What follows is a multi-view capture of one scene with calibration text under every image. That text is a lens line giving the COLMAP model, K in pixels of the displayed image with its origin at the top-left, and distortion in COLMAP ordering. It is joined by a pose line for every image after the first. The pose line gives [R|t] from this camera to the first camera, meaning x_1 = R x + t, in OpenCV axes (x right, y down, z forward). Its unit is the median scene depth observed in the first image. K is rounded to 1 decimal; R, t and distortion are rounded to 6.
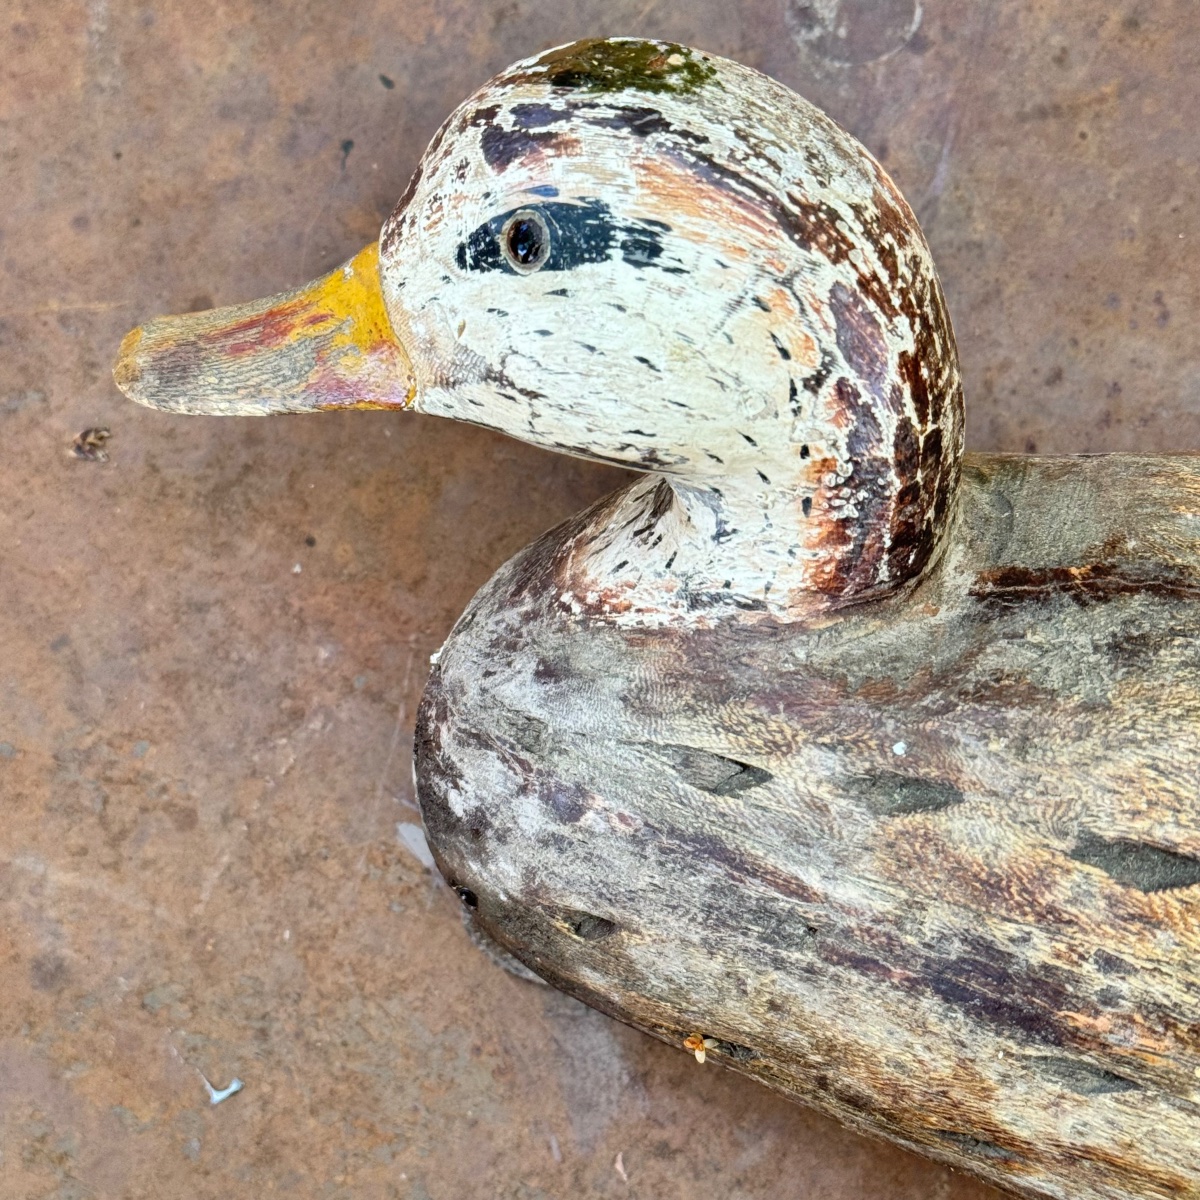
lens RADIAL K [[2484.2, 0, 600.0], [0, 2484.2, 600.0], [0, 0, 1]] dist [0.103522, 0.309009]
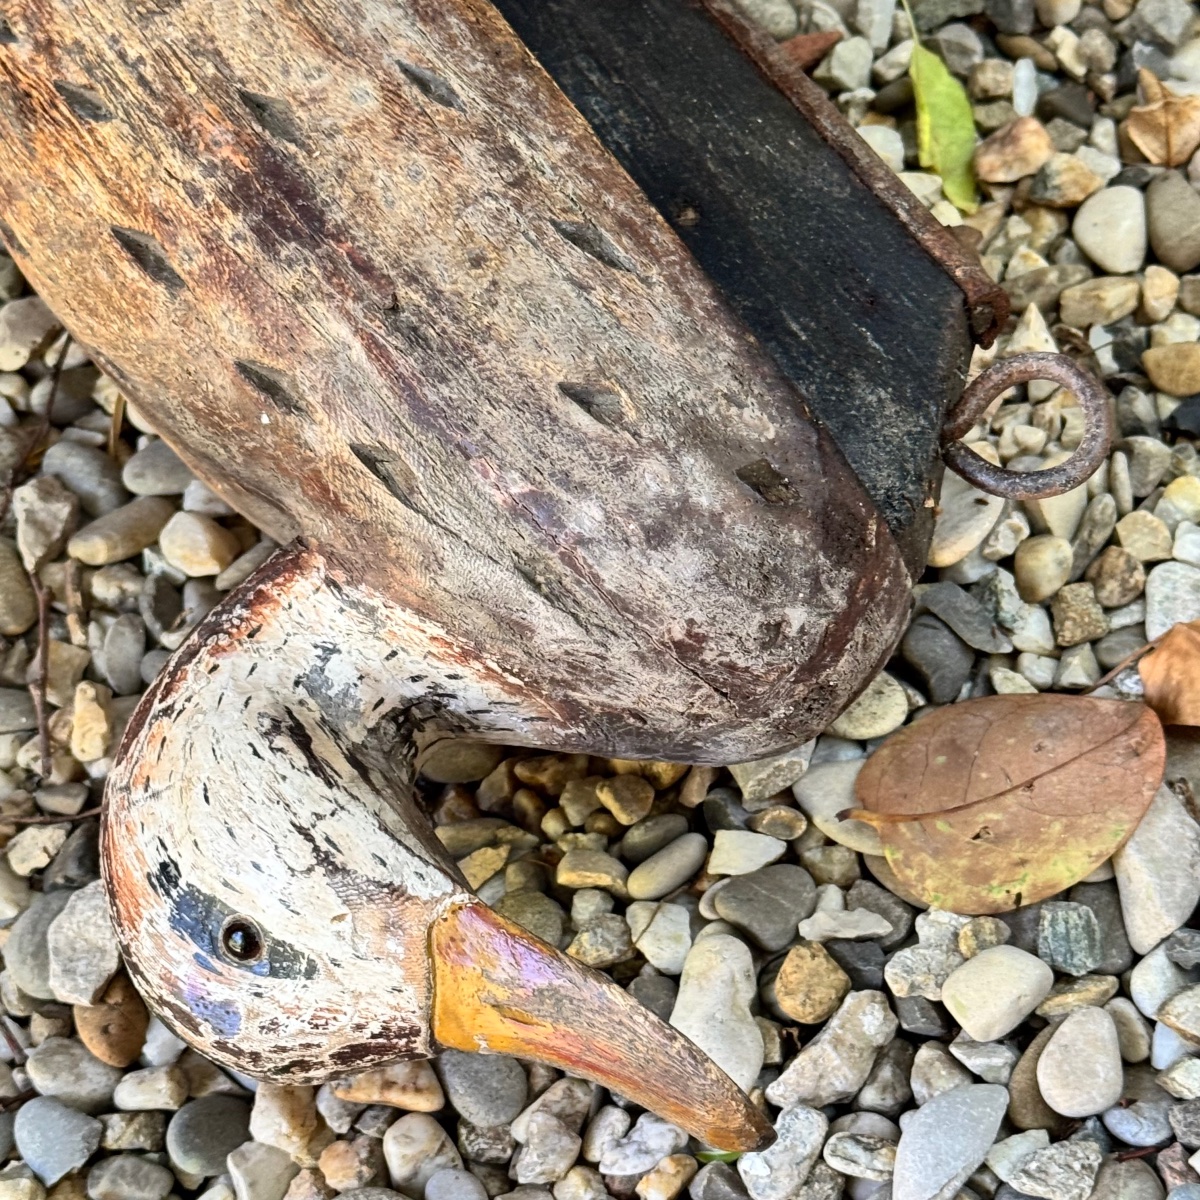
lens RADIAL K [[2946.4, 0, 600.0], [0, 2946.4, 600.0], [0, 0, 1]] dist [0.162248, 0.072655]
pose [[-0.444027, -0.479386, 0.756986, -1.081136], [0.323583, -0.873616, -0.363441, 0.557398], [0.835544, 0.083570, 0.543031, 0.363277]]
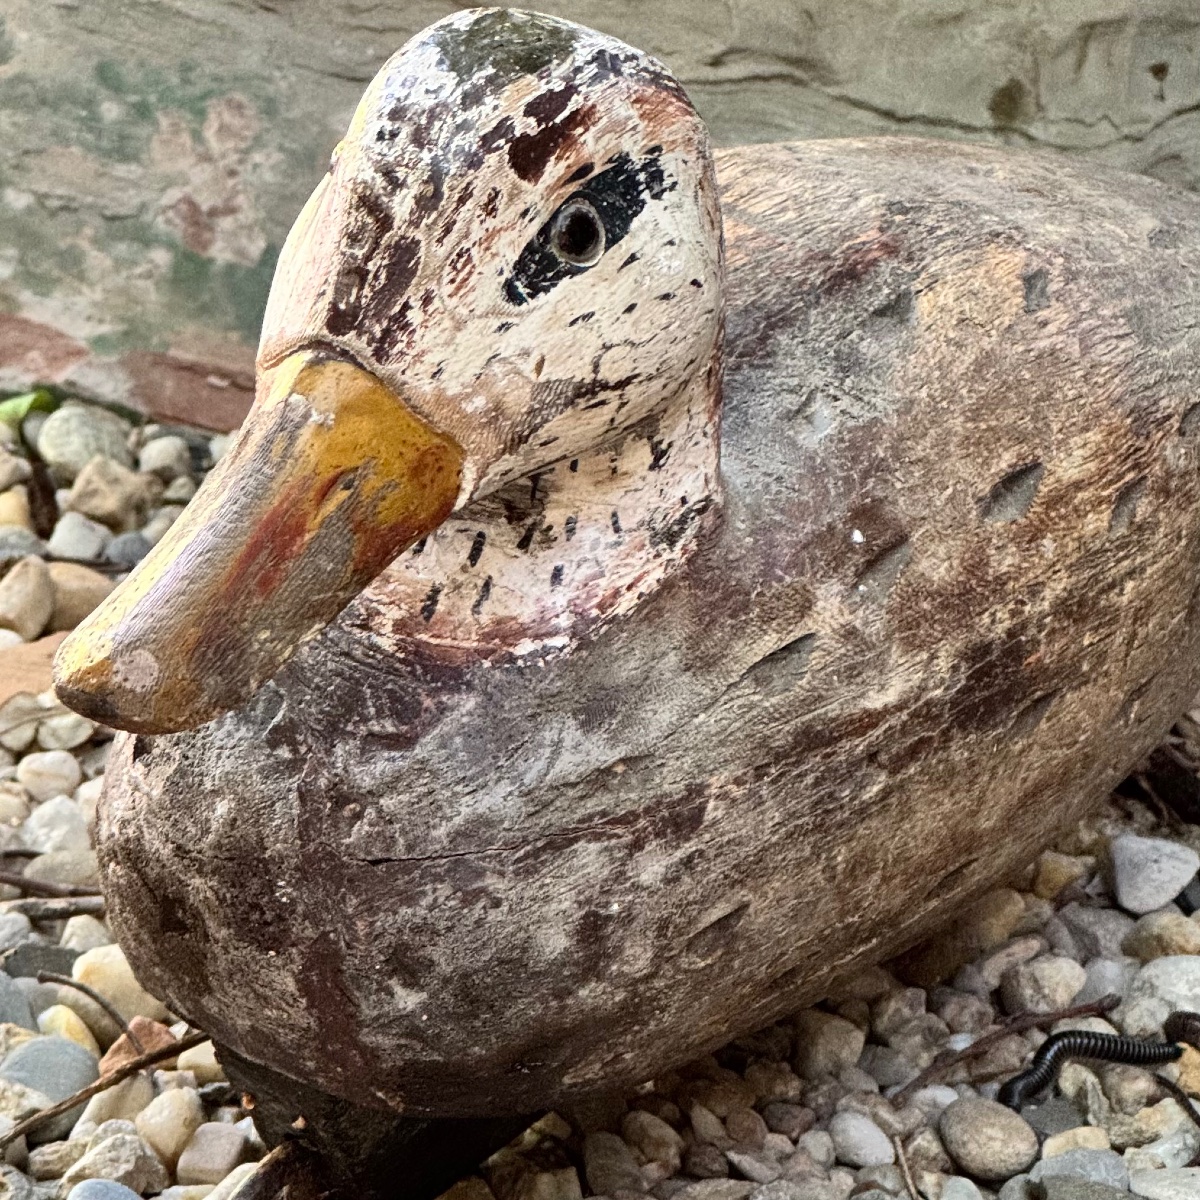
lens RADIAL K [[5517.6, 0, 600.0], [0, 5517.6, 600.0], [0, 0, 1]] dist [-0.437670, 6.591898]
pose [[0.137841, -0.406449, 0.903216, -1.906205], [0.485930, 0.822379, 0.295914, -0.625717], [-0.863060, 0.398111, 0.310863, 0.410678]]
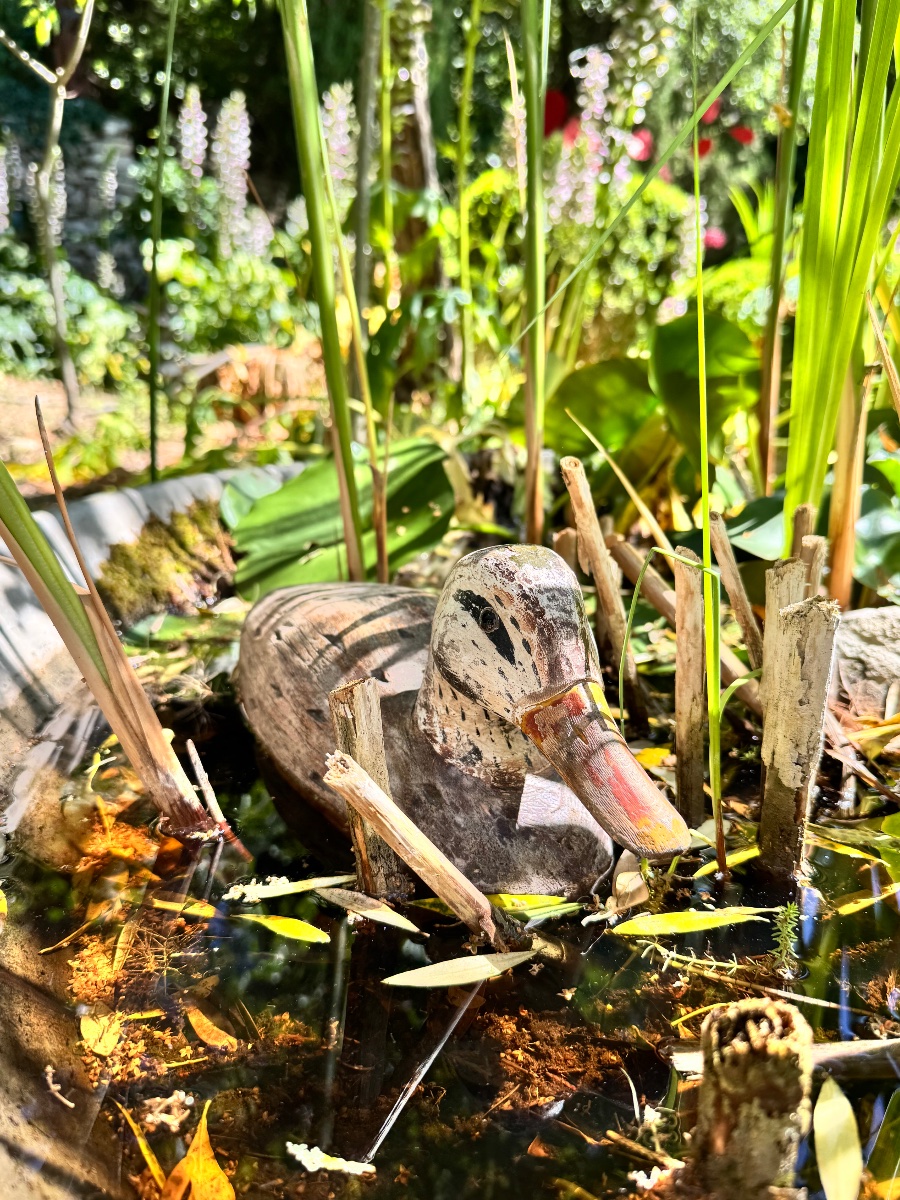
lens RADIAL K [[892.3, 0, 450.0], [0, 892.3, 600.0], [0, 0, 1]] dist [0.106011, 0.000139]
pose [[-0.725575, -0.237137, 0.645993, -0.514391], [0.413991, 0.599443, 0.685040, -0.816064], [-0.549684, 0.764483, -0.336768, 1.361355]]
